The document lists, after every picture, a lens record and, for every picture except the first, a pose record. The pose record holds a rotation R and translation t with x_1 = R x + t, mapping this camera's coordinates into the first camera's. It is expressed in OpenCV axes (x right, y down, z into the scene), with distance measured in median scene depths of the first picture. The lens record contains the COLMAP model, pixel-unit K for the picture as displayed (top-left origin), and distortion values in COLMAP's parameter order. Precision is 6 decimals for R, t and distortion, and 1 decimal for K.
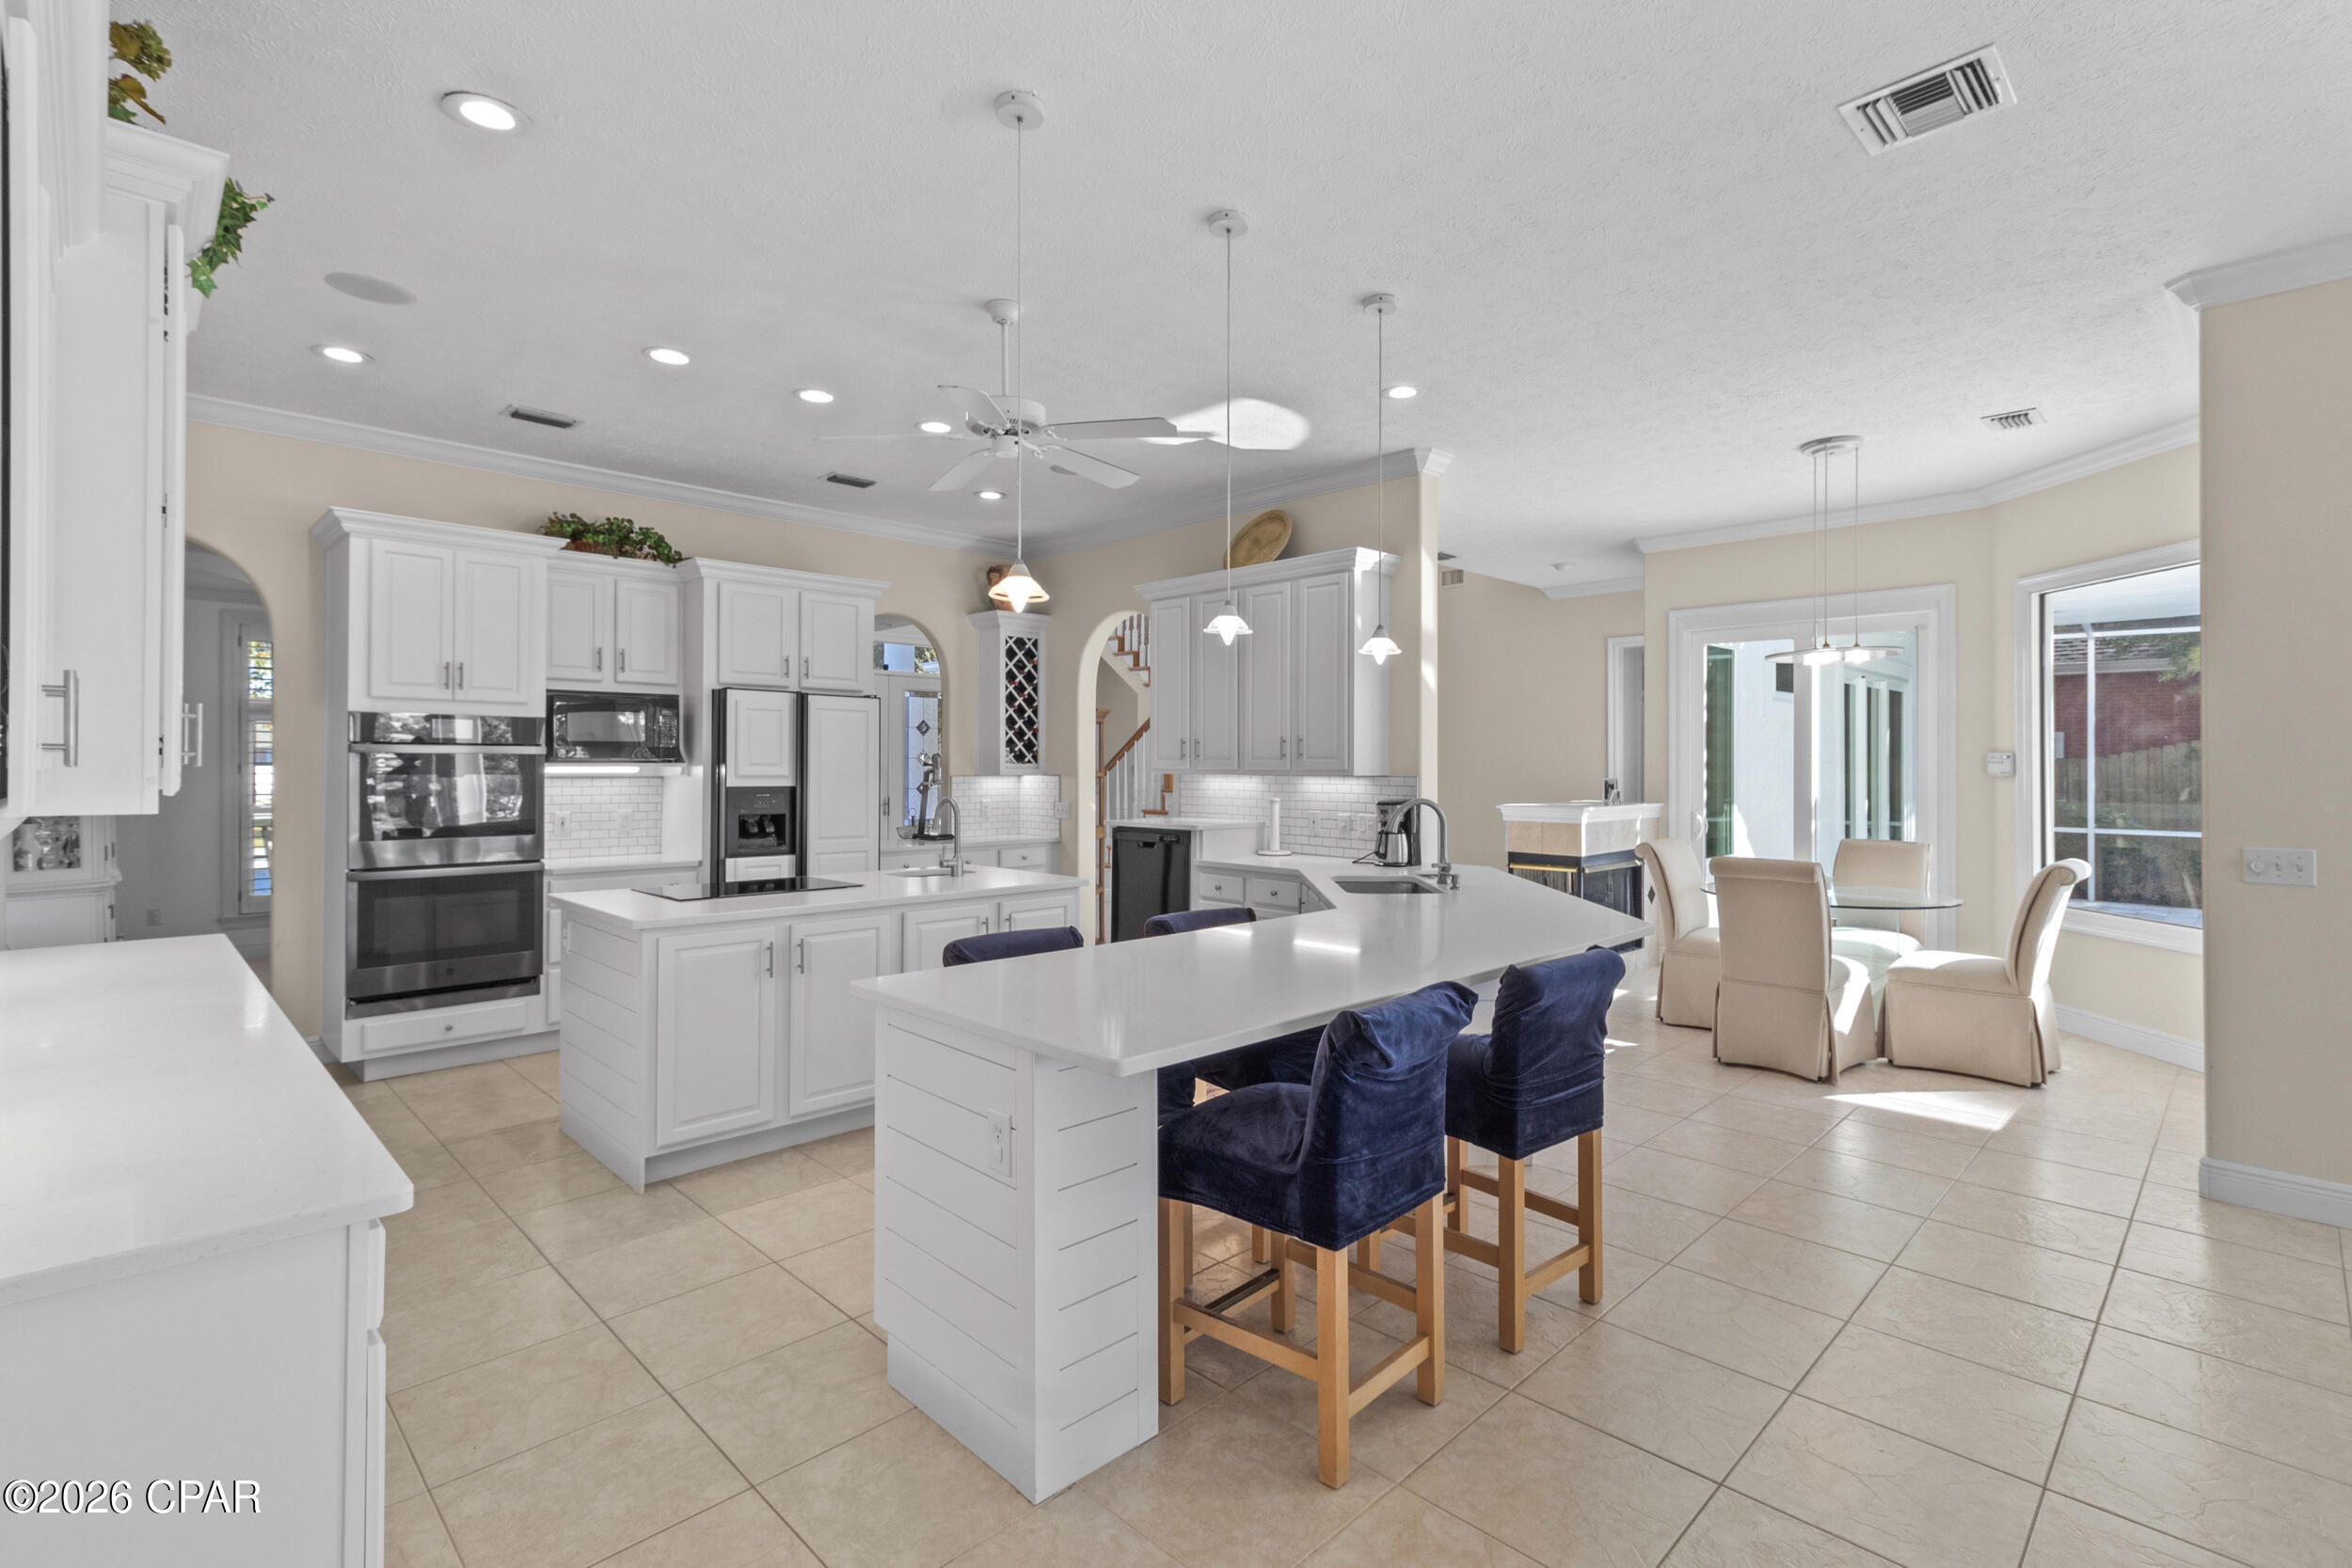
lens RADIAL K [[1083.4, 0, 1179.4], [0, 1083.4, 758.8], [0, 0, 1]] dist [-0.001511, -0.000065]
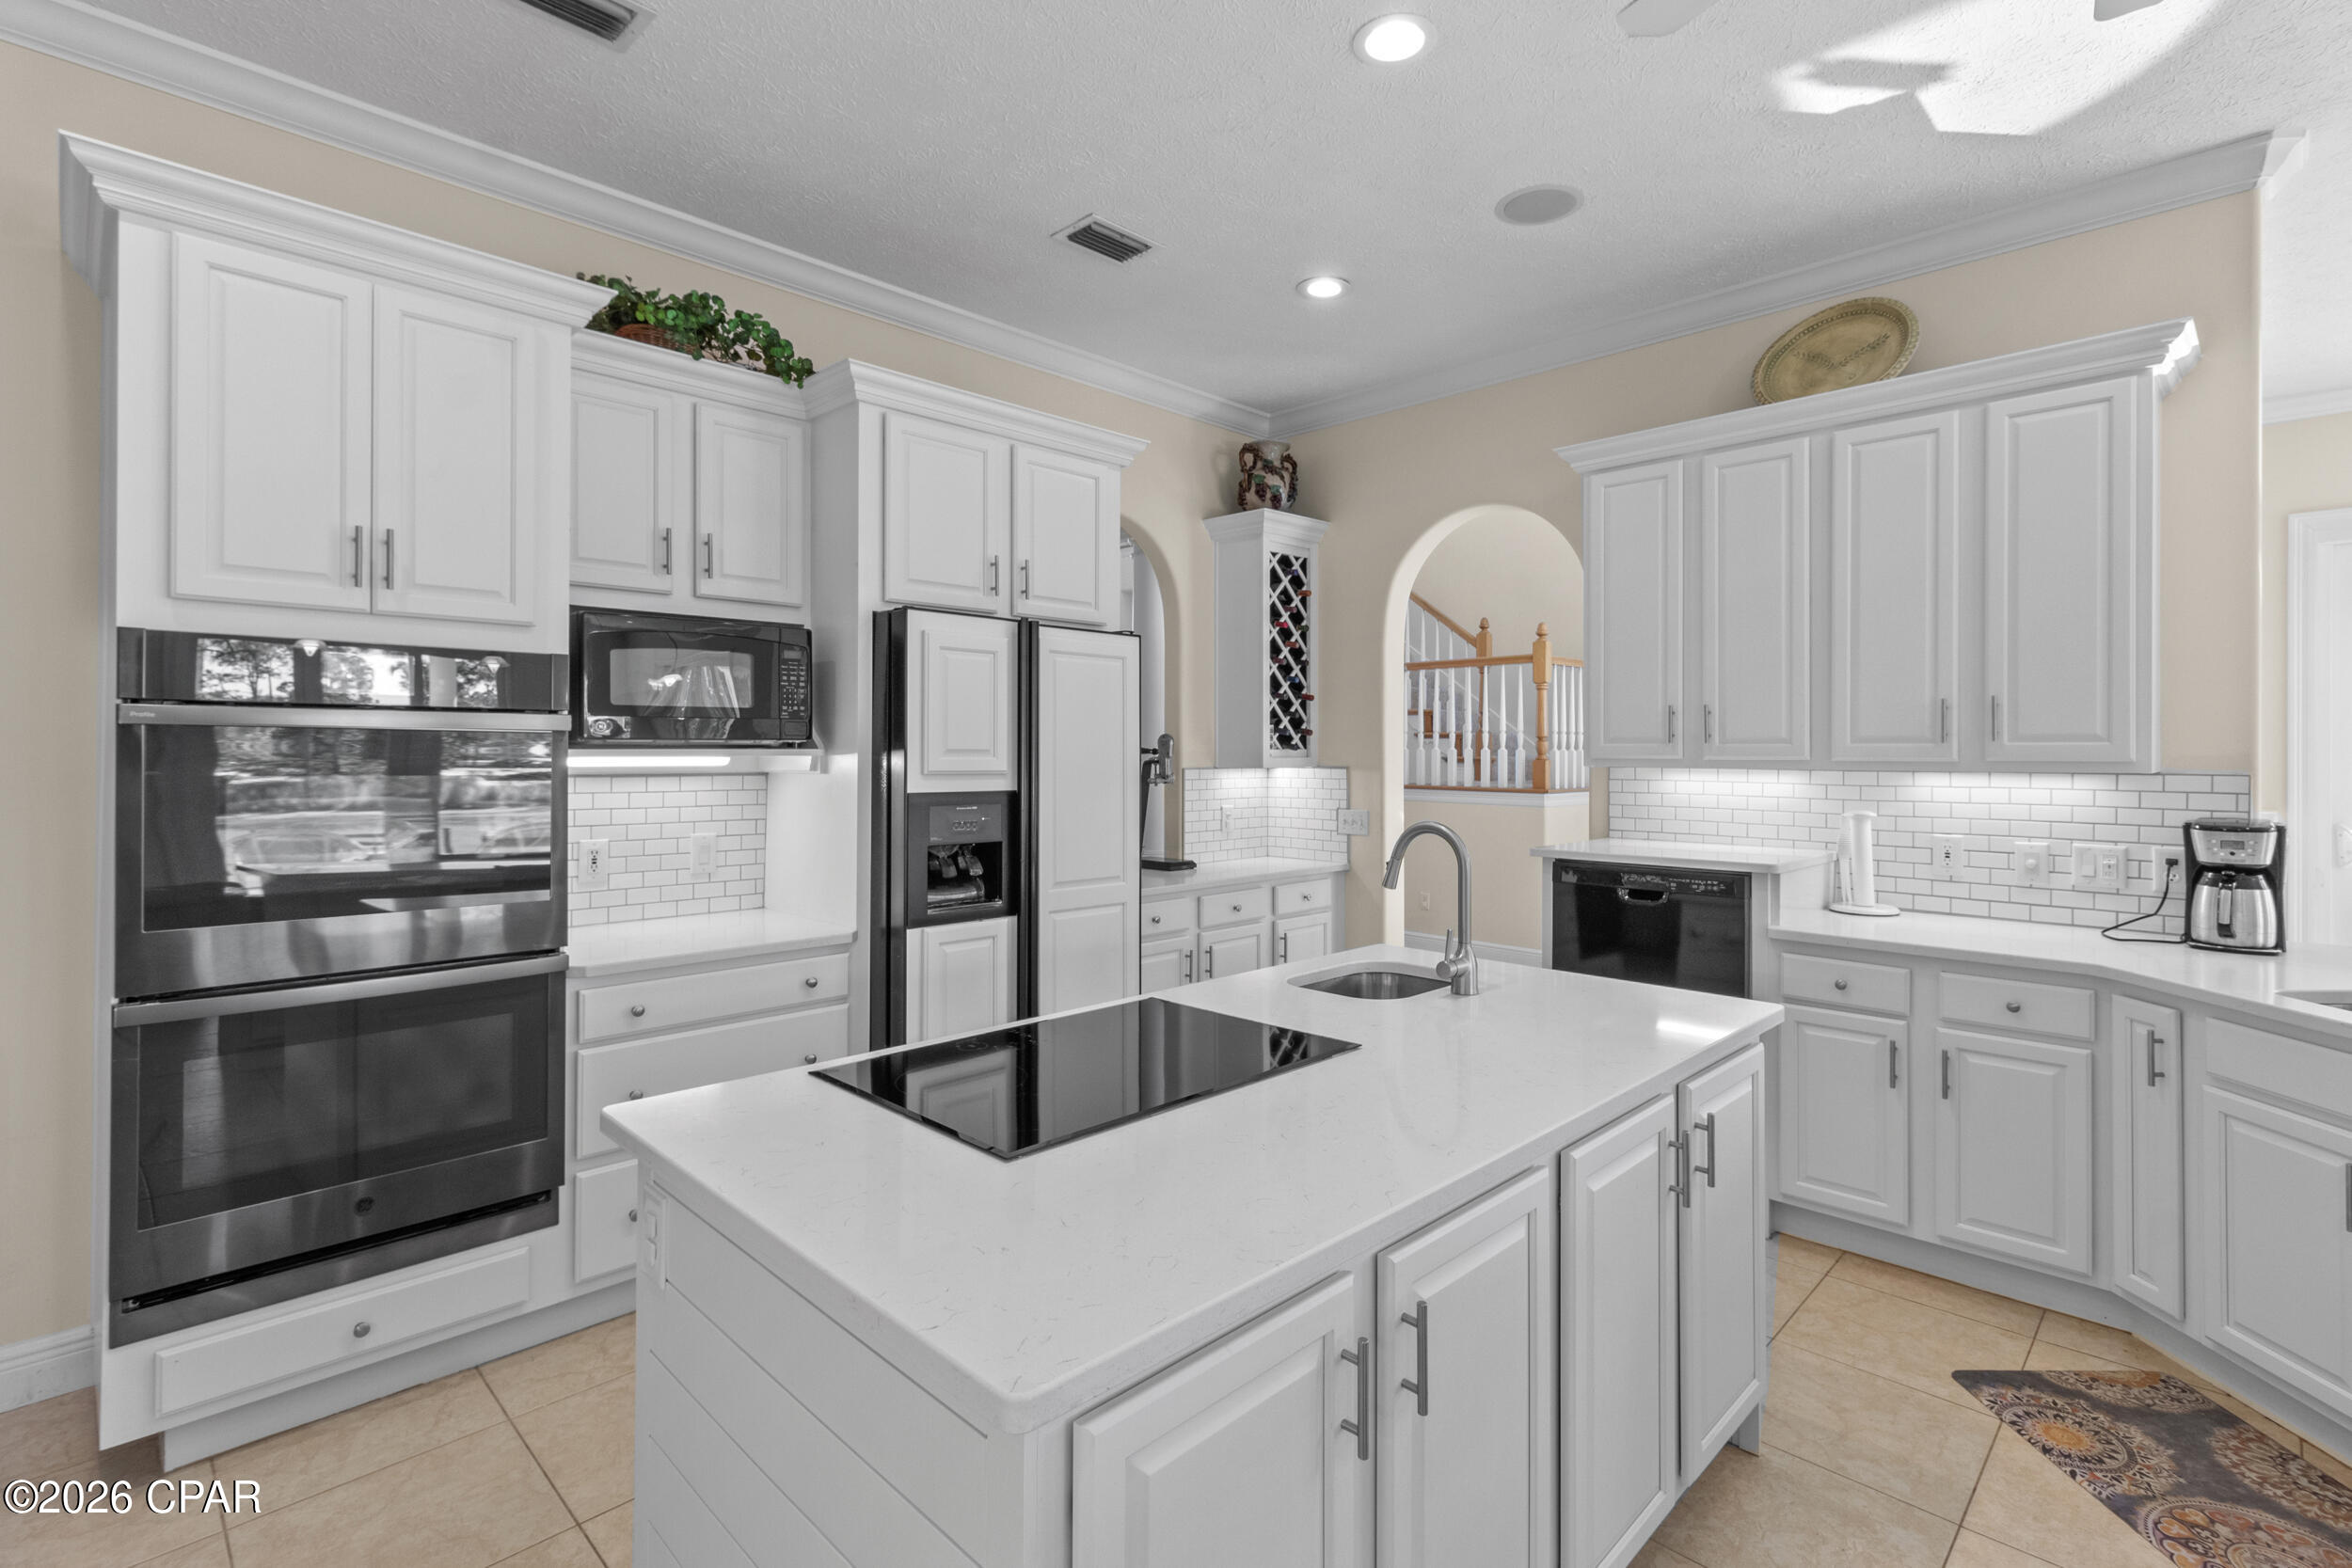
lens RADIAL K [[1096.5, 0, 1177.5], [0, 1096.5, 748.3], [0, 0, 1]] dist [0.003960, 0.000136]
pose [[0.999991, 0.000019, 0.004246, -0.279631], [-0.000035, 0.999993, 0.003809, 0.001519], [-0.004246, -0.003809, 0.999984, 0.449584]]
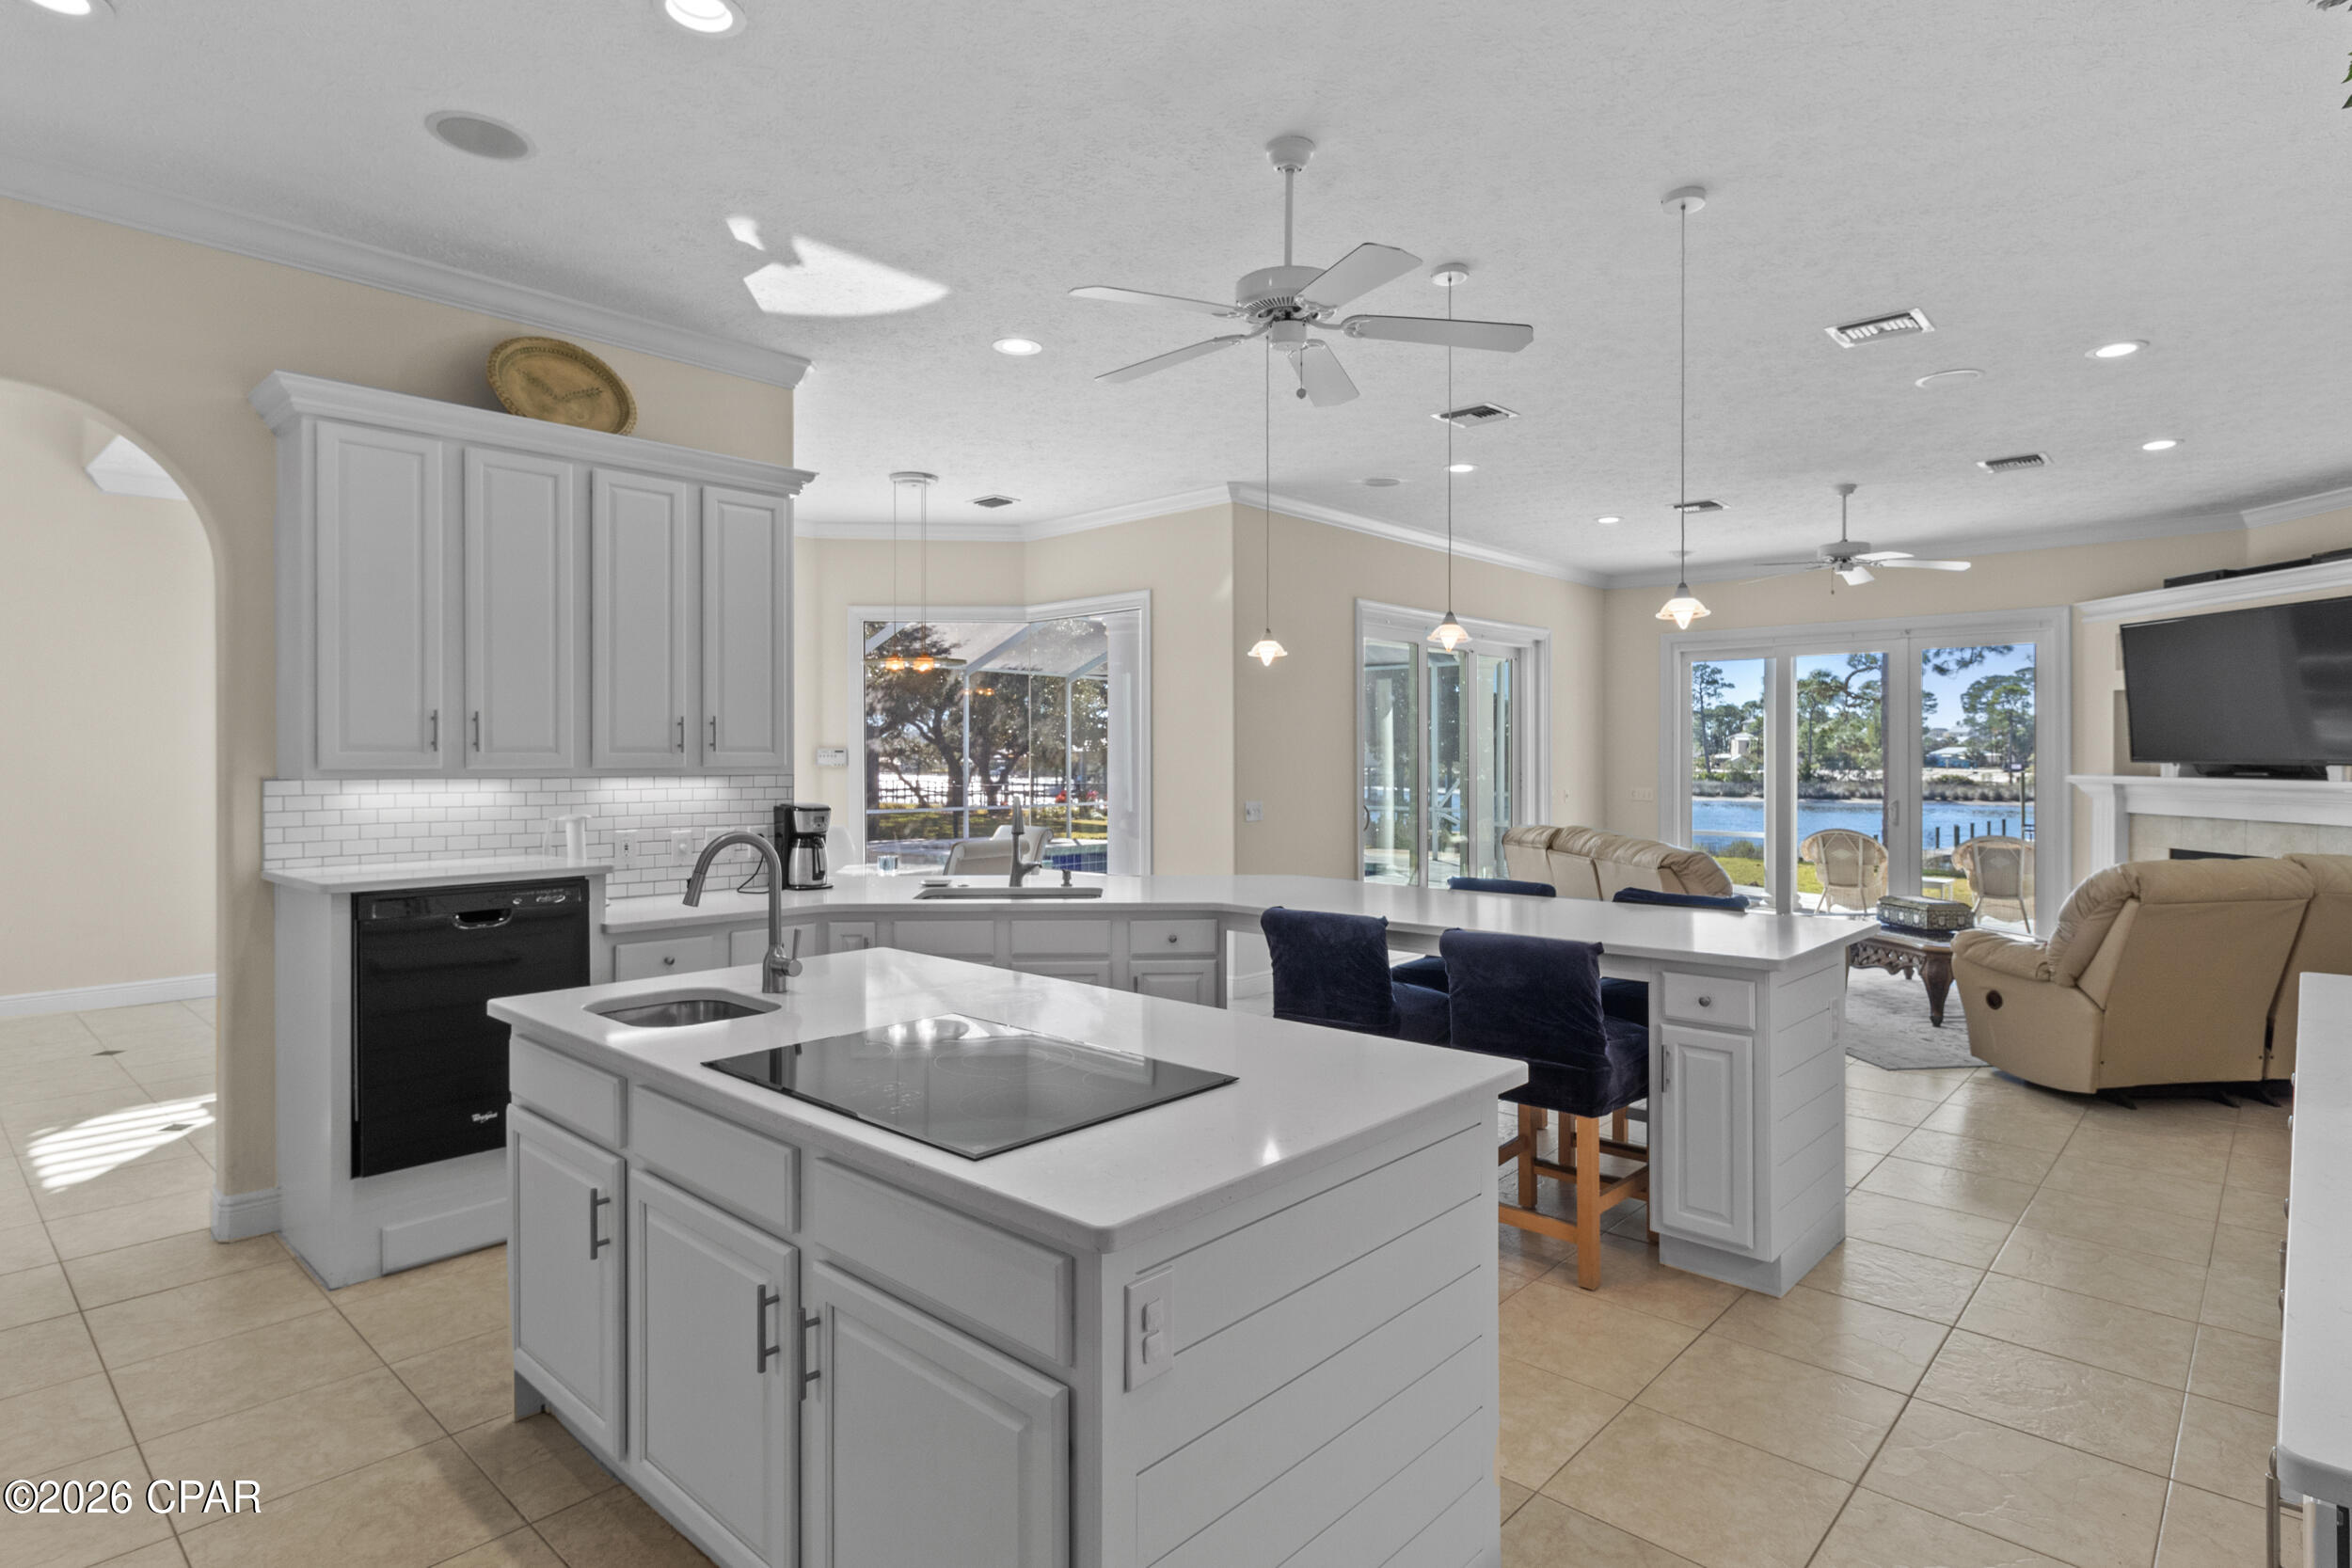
lens RADIAL K [[1229.8, 0, 1181.0], [0, 1229.8, 766.8], [0, 0, 1]] dist [-0.000106, -0.000163]
pose [[-0.042607, -0.007550, 0.999063, -0.647726], [-0.001941, 0.999970, 0.007474, 0.003522], [-0.999090, -0.001620, -0.042621, 0.714202]]
